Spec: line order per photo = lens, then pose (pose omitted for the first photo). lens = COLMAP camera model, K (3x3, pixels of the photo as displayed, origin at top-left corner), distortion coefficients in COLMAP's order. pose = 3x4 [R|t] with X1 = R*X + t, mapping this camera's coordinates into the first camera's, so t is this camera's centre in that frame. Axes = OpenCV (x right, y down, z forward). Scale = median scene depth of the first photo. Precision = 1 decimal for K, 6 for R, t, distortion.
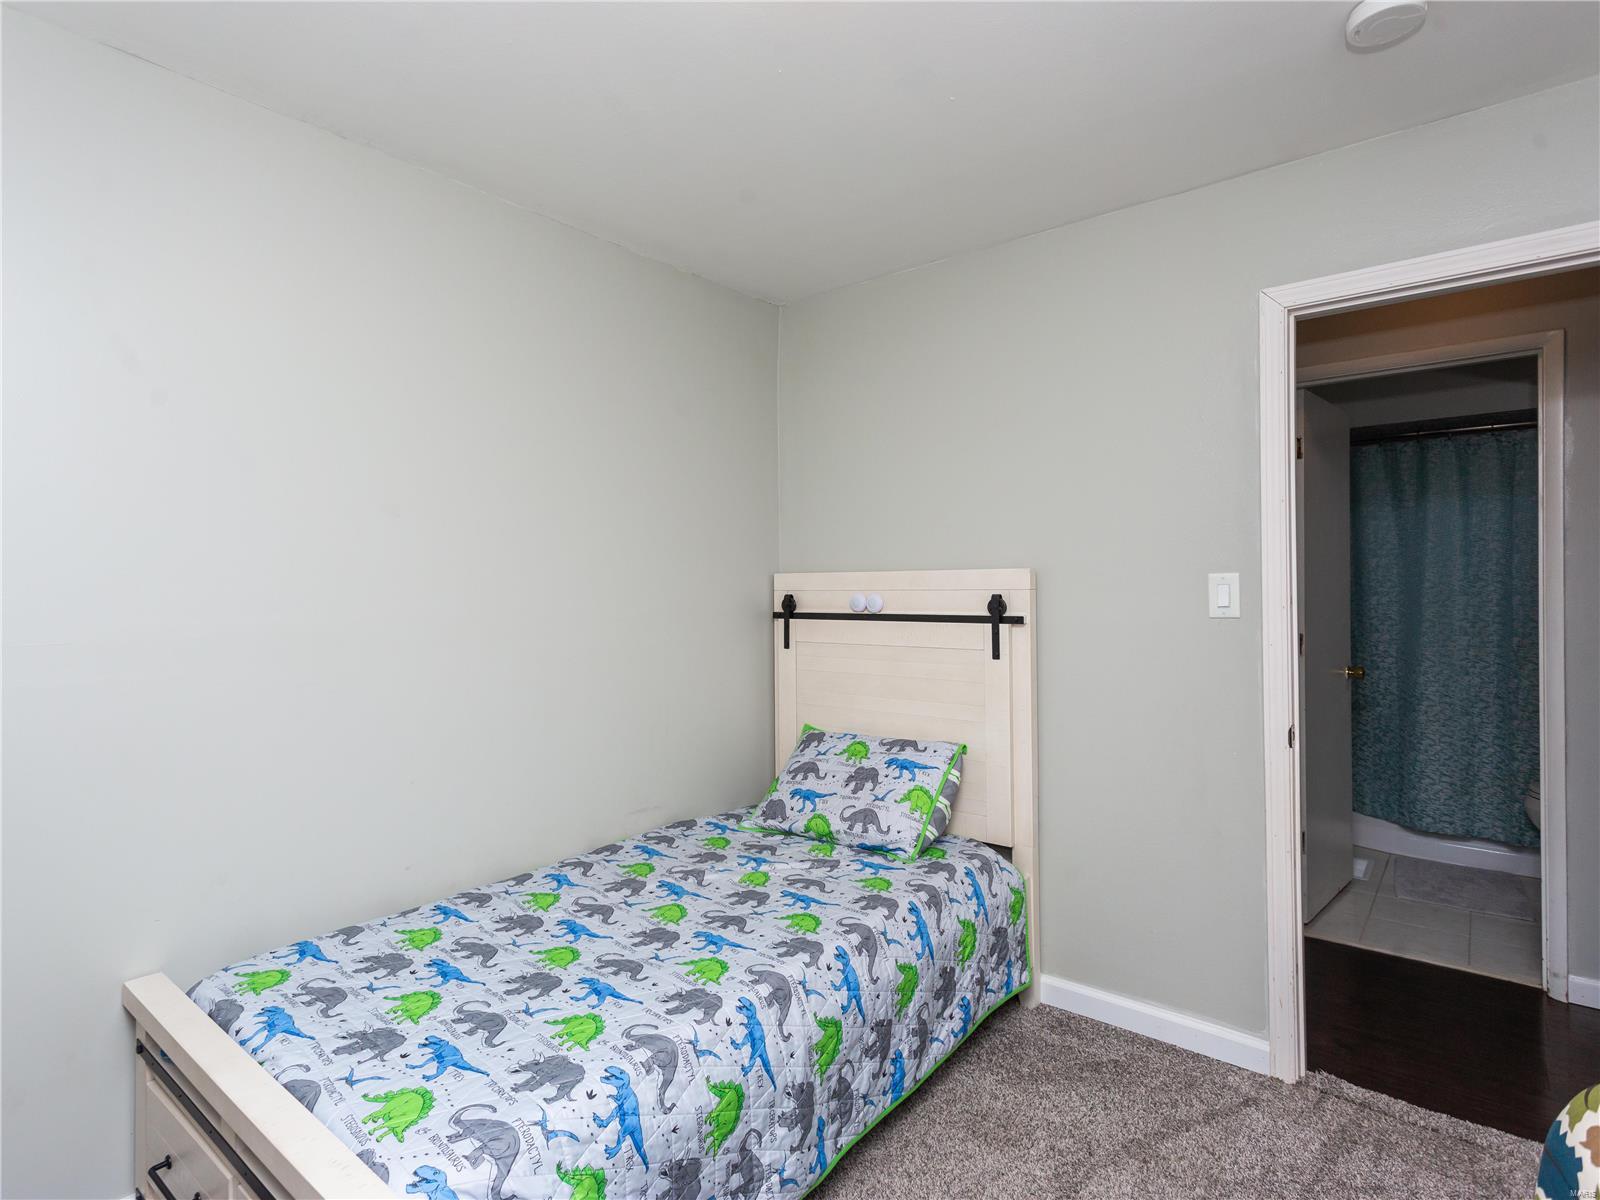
lens RADIAL K [[834.6, 0, 807.2], [0, 834.6, 589.6], [0, 0, 1]] dist [-0.001702, -0.034105]
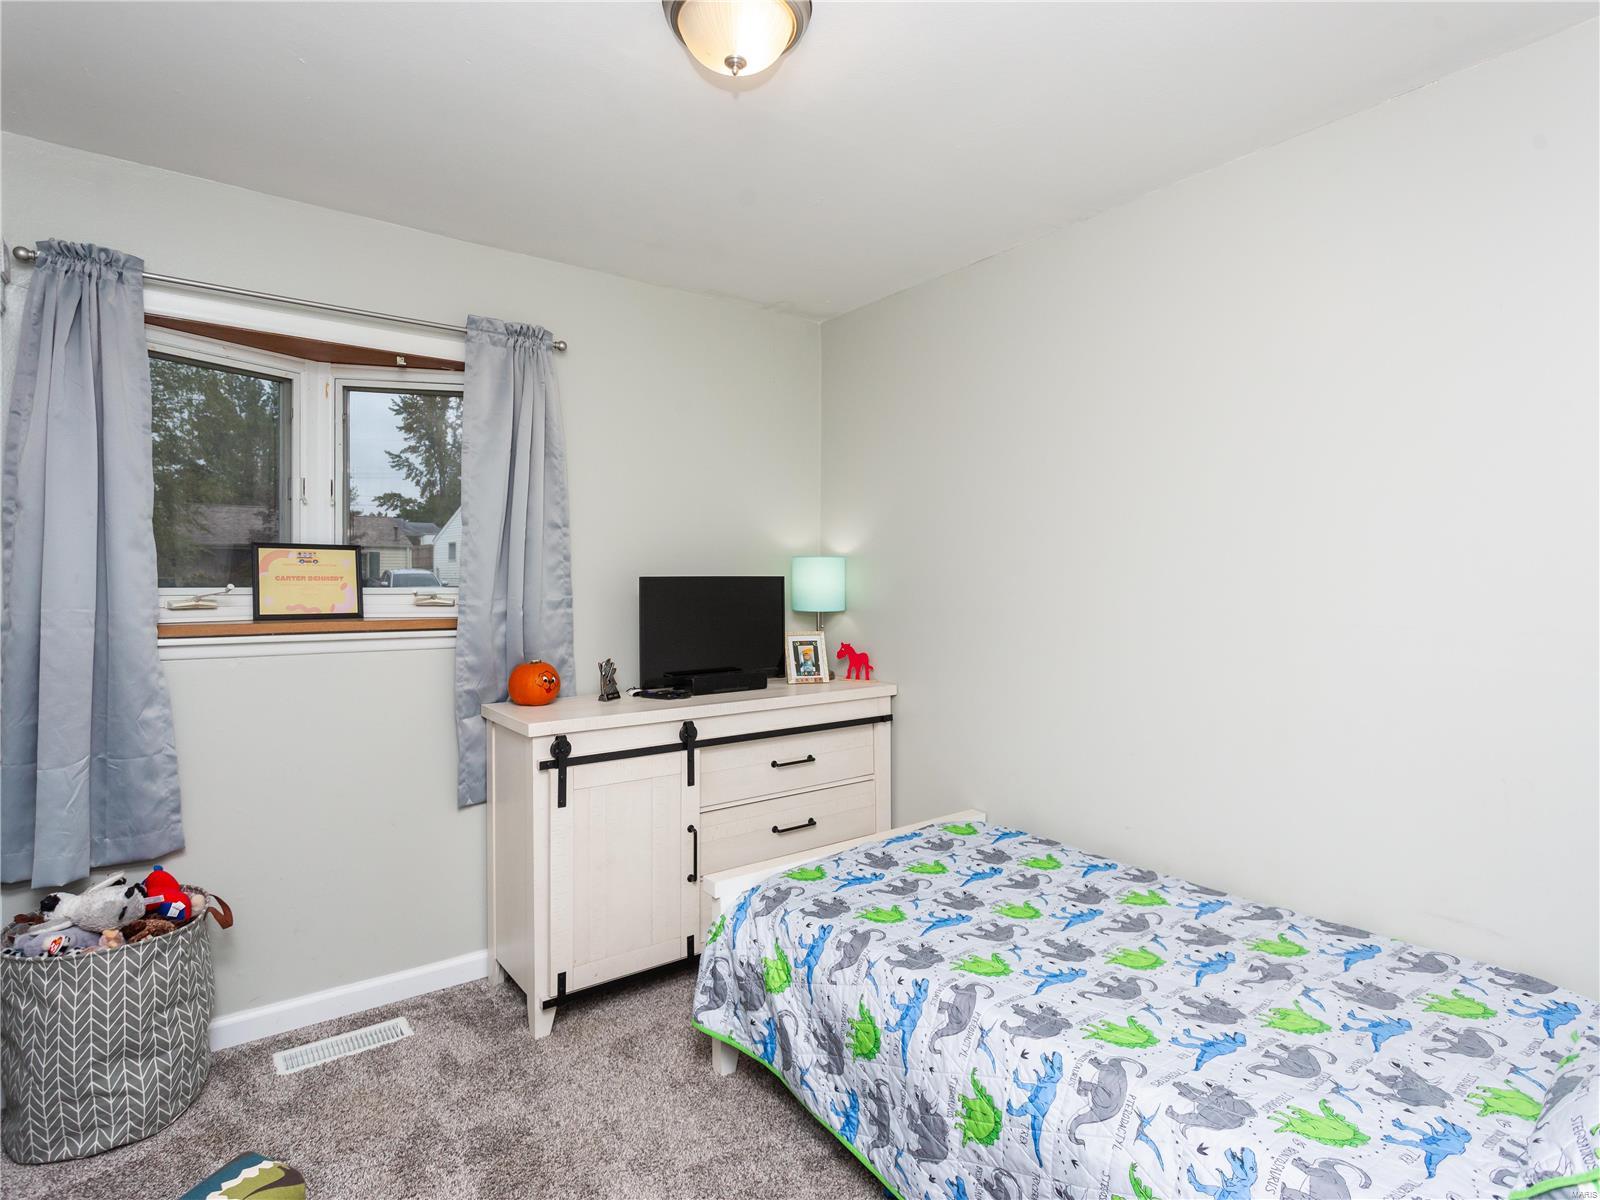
lens RADIAL K [[834.6, 0, 807.2], [0, 834.6, 589.6], [0, 0, 1]] dist [-0.001702, -0.034105]
pose [[-0.230791, 0.028293, -0.972592, 0.797086], [-0.012632, 0.999406, 0.032071, -0.028208], [0.972921, 0.019688, -0.230296, 0.897909]]
